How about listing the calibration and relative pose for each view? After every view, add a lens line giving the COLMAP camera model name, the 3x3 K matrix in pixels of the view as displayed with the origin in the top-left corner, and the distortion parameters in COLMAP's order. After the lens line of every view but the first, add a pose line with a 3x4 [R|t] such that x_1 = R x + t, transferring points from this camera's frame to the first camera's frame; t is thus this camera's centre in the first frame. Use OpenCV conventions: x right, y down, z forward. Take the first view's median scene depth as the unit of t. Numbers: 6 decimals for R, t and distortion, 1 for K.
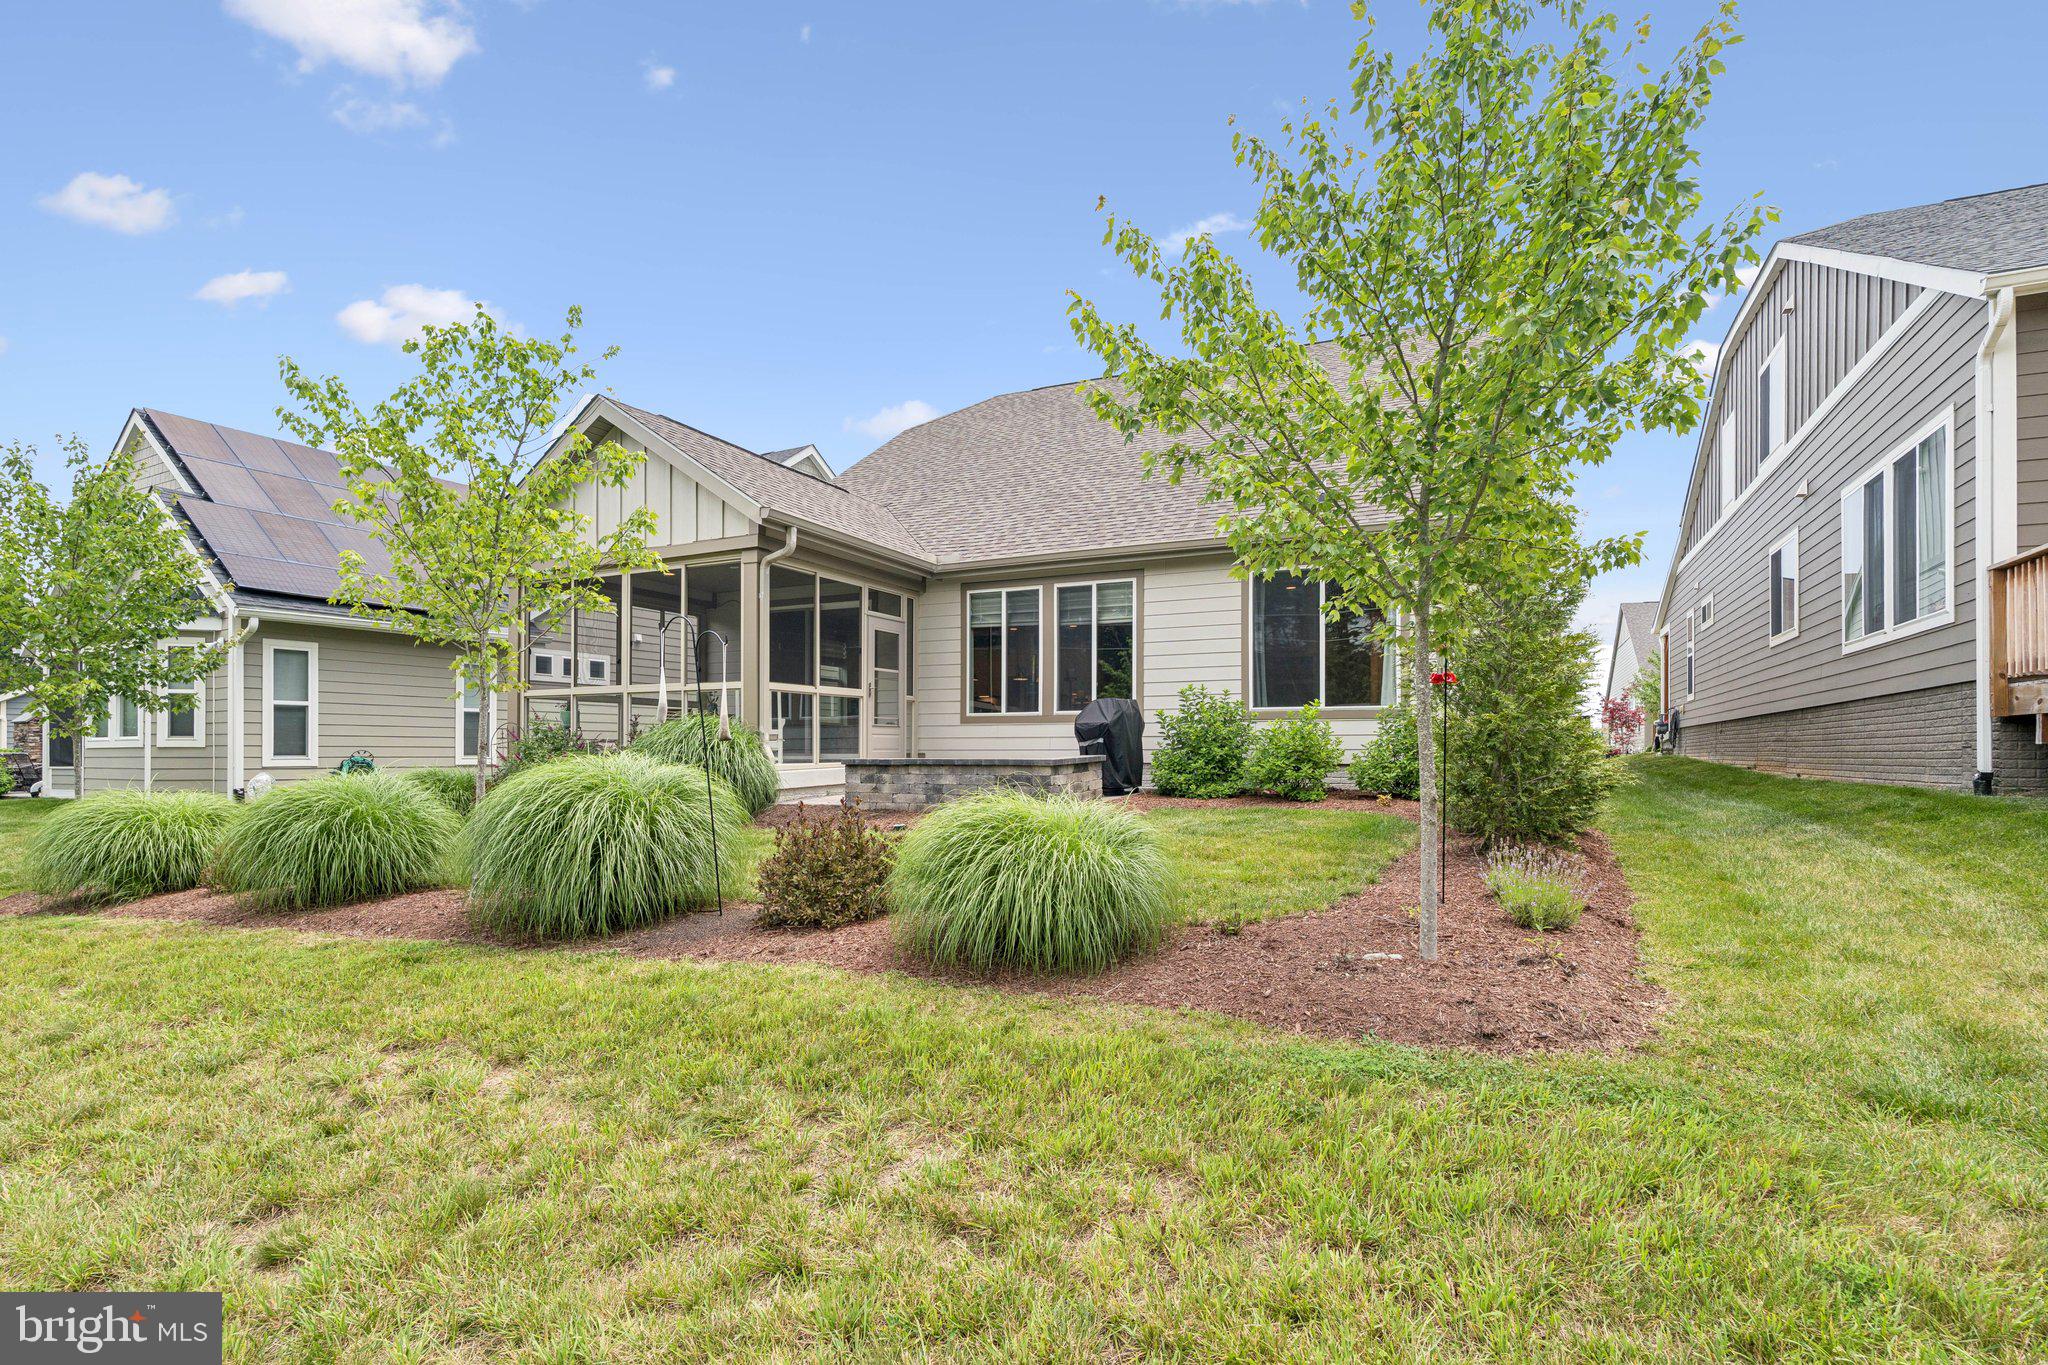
lens RADIAL K [[984.1, 0, 1019.7], [0, 984.1, 757.8], [0, 0, 1]] dist [-0.000066, -0.000027]
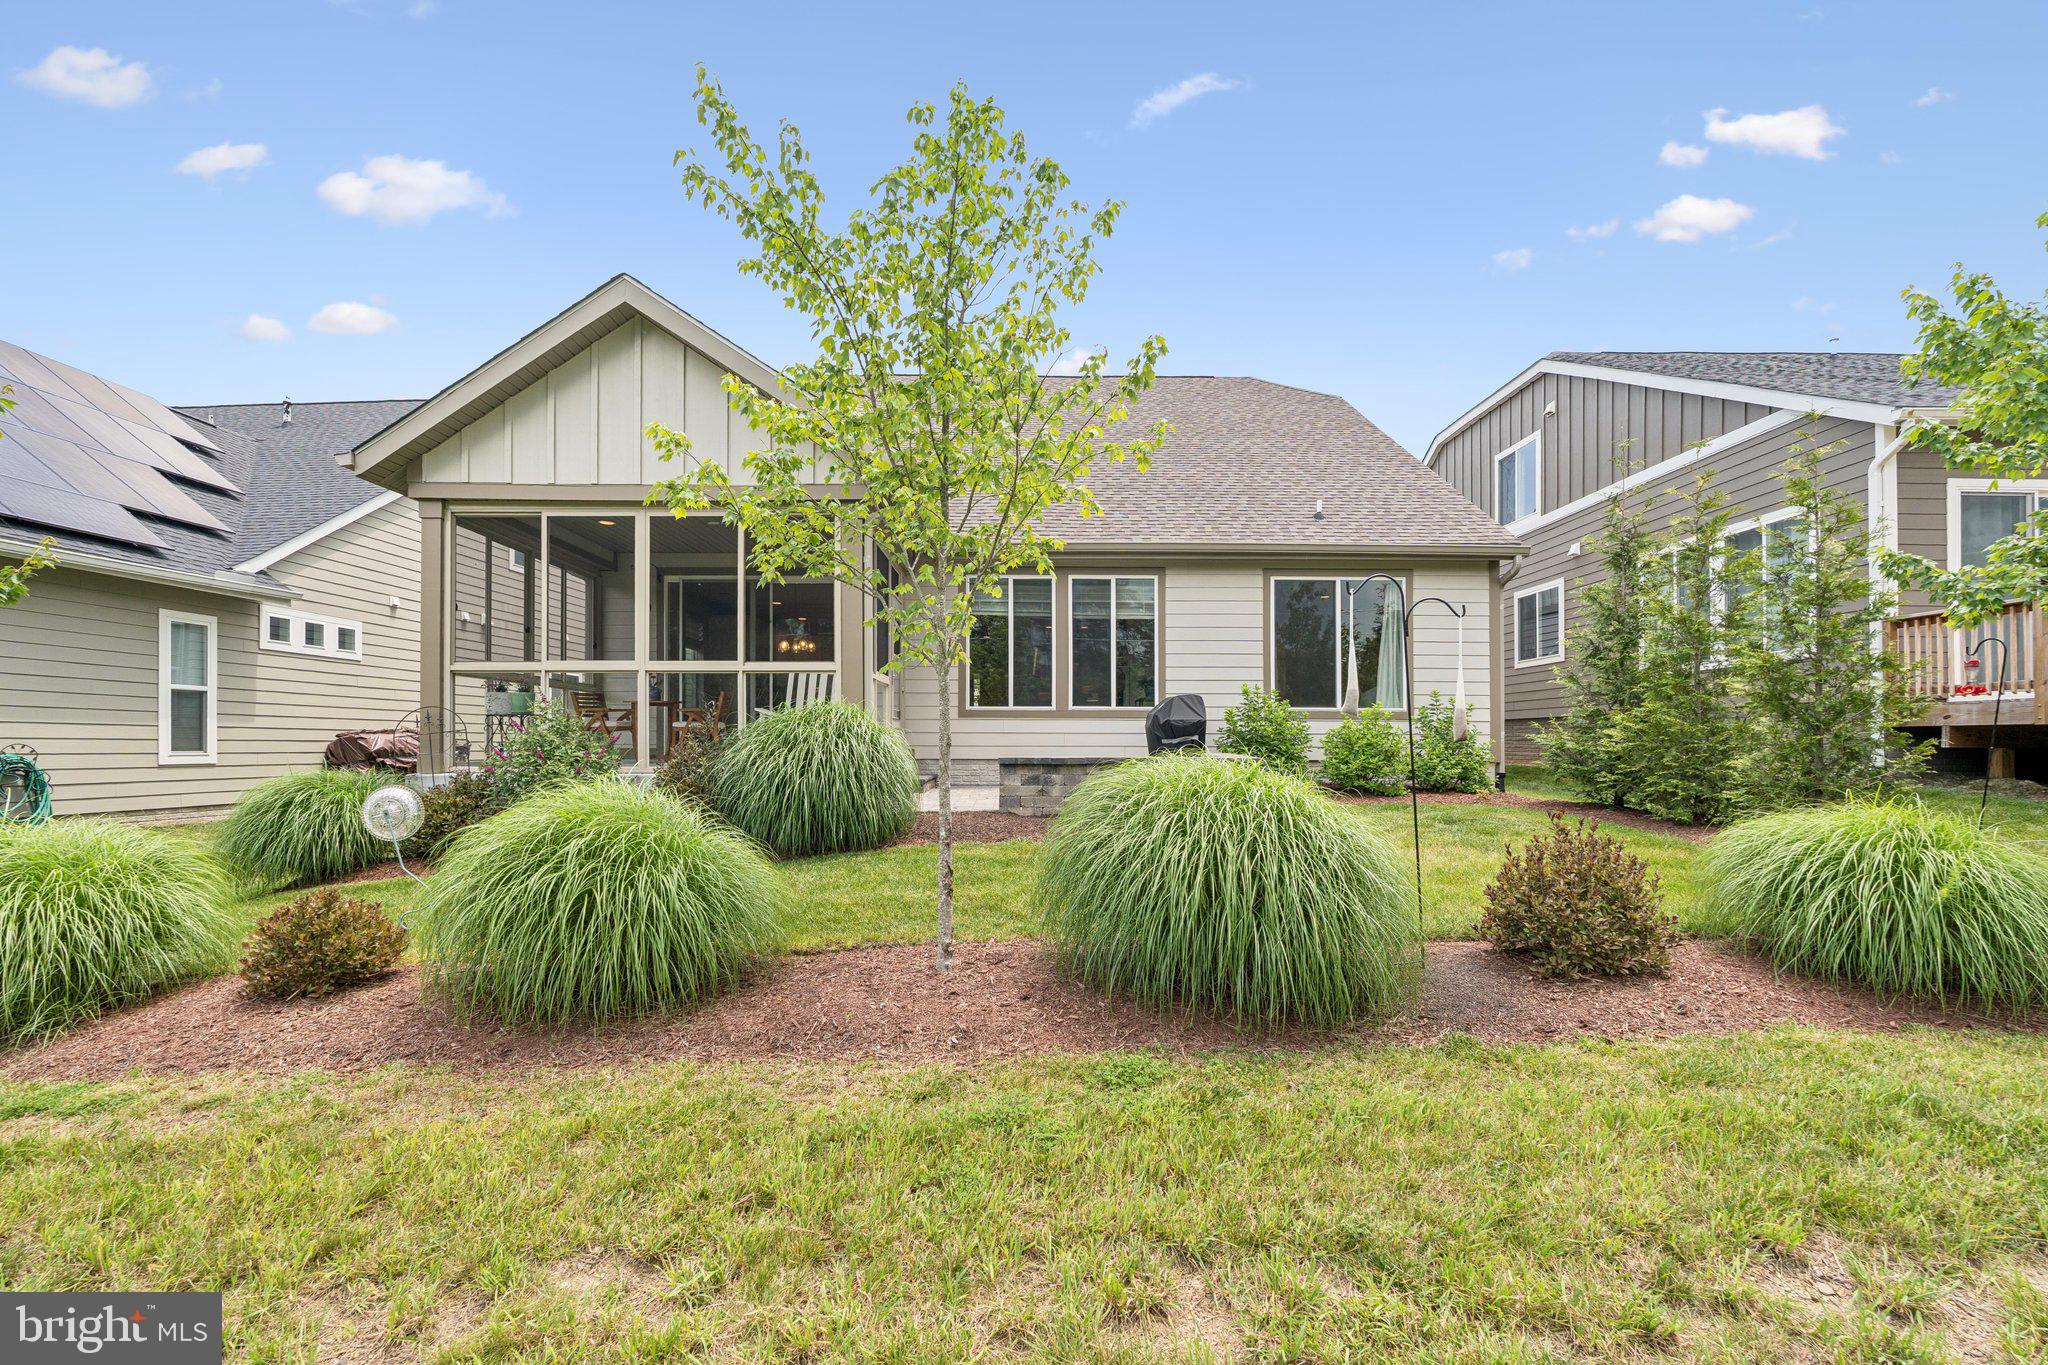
lens RADIAL K [[914.3, 0, 1021.6], [0, 914.3, 748.0], [0, 0, 1]] dist [-0.002170, -0.000245]
pose [[0.904128, 0.000943, 0.427261, -0.391179], [0.000254, 0.999996, -0.002745, -0.003839], [-0.427262, 0.002590, 0.904124, 0.205034]]
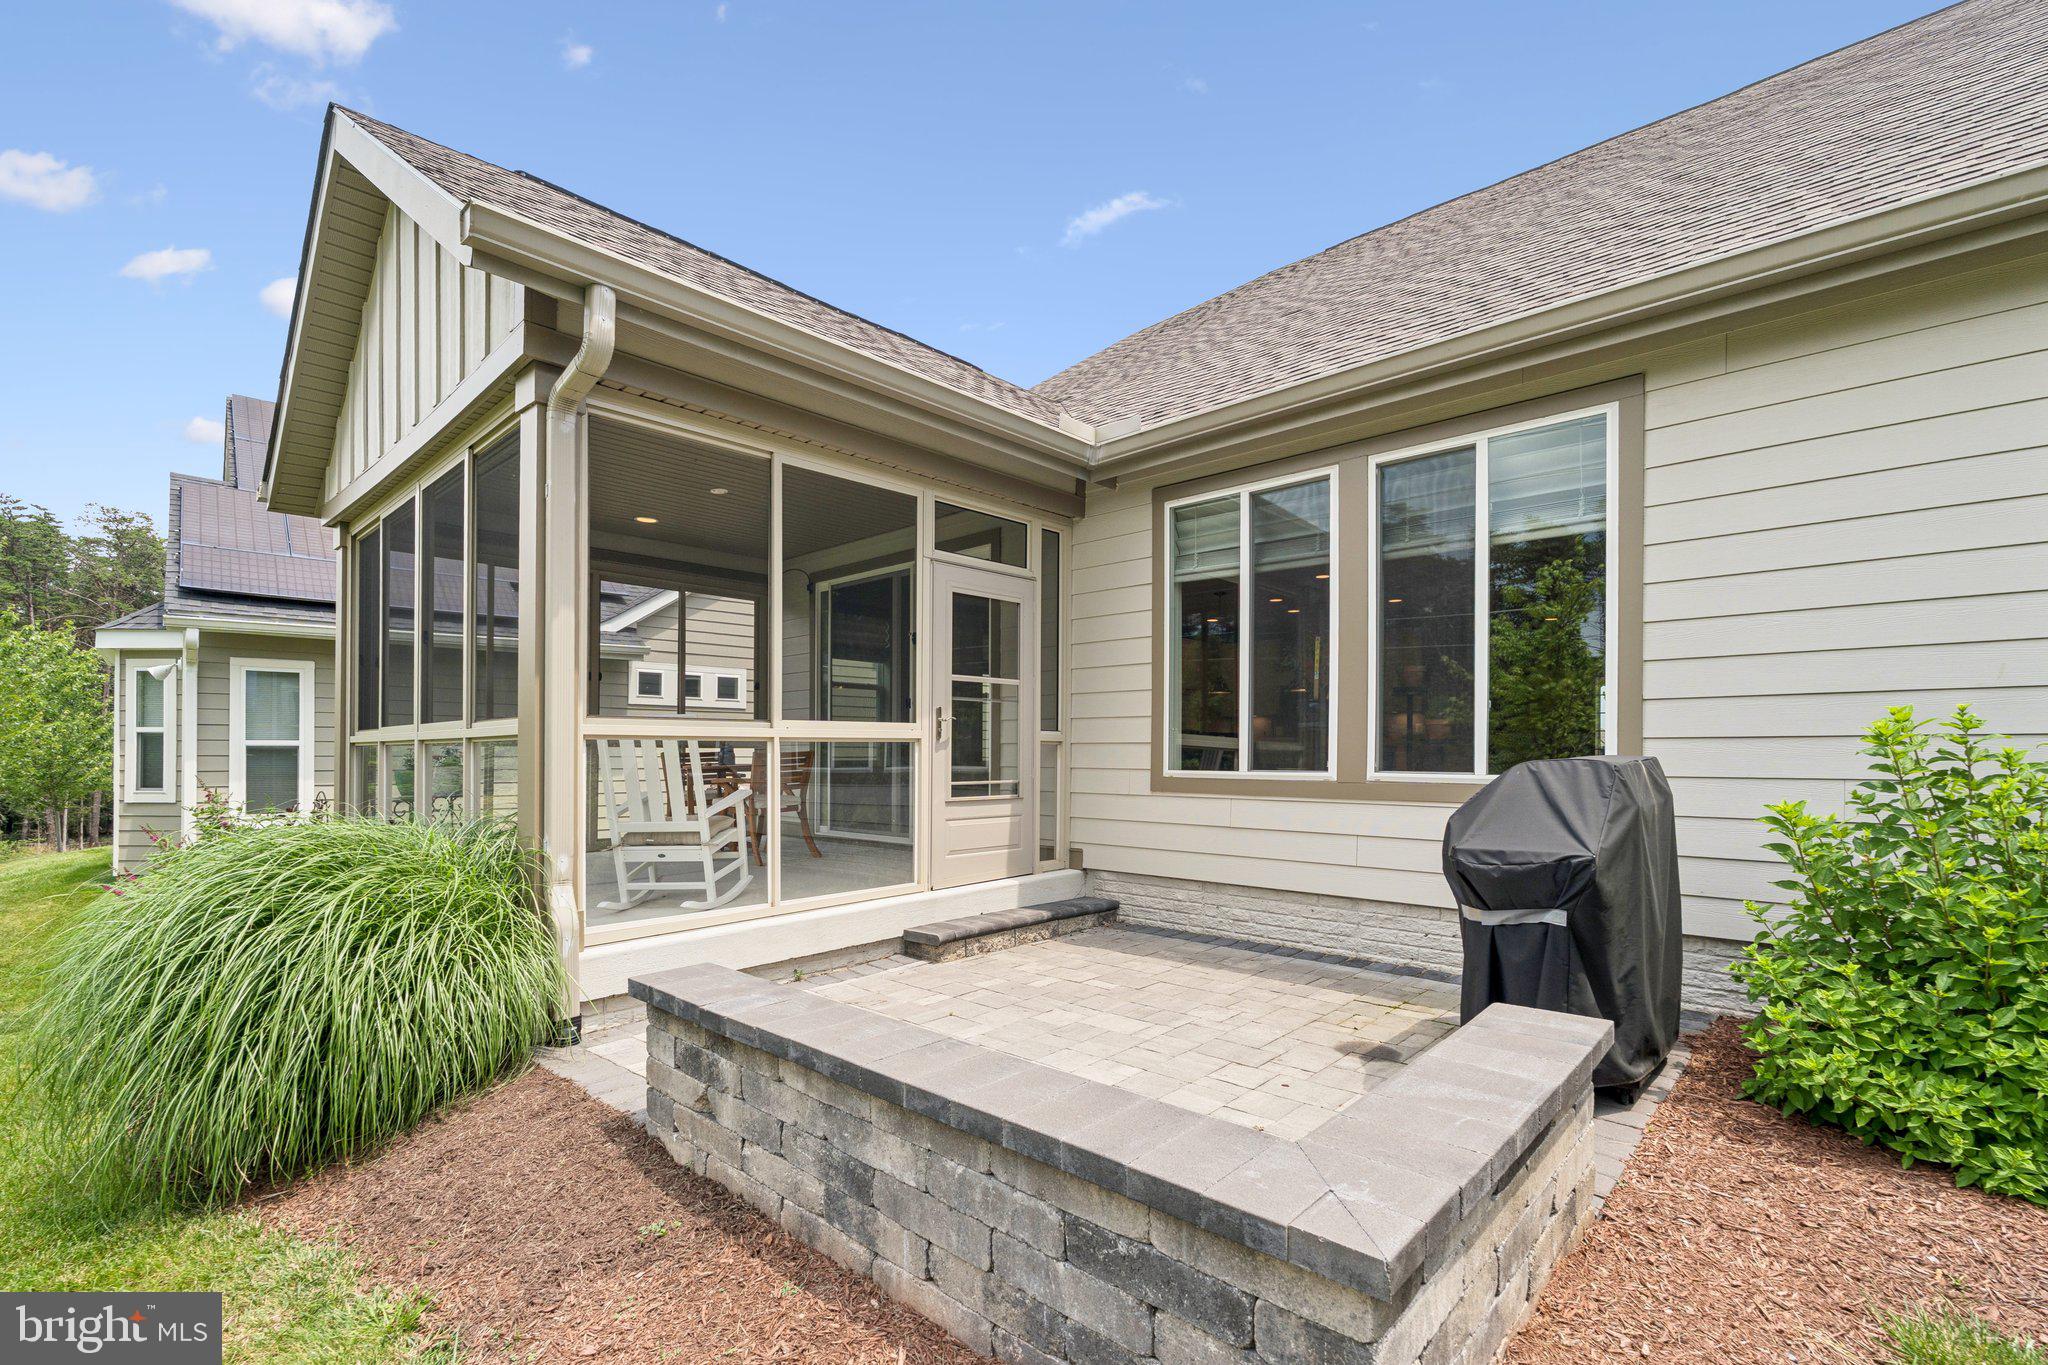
lens RADIAL K [[910.1, 0, 1025.8], [0, 910.1, 761.7], [0, 0, 1]] dist [-0.012978, -0.000410]
pose [[0.951346, 0.004274, -0.308096, 0.016216], [-0.003945, 0.999991, 0.001690, -0.051619], [0.308101, -0.000392, 0.951354, 0.601744]]
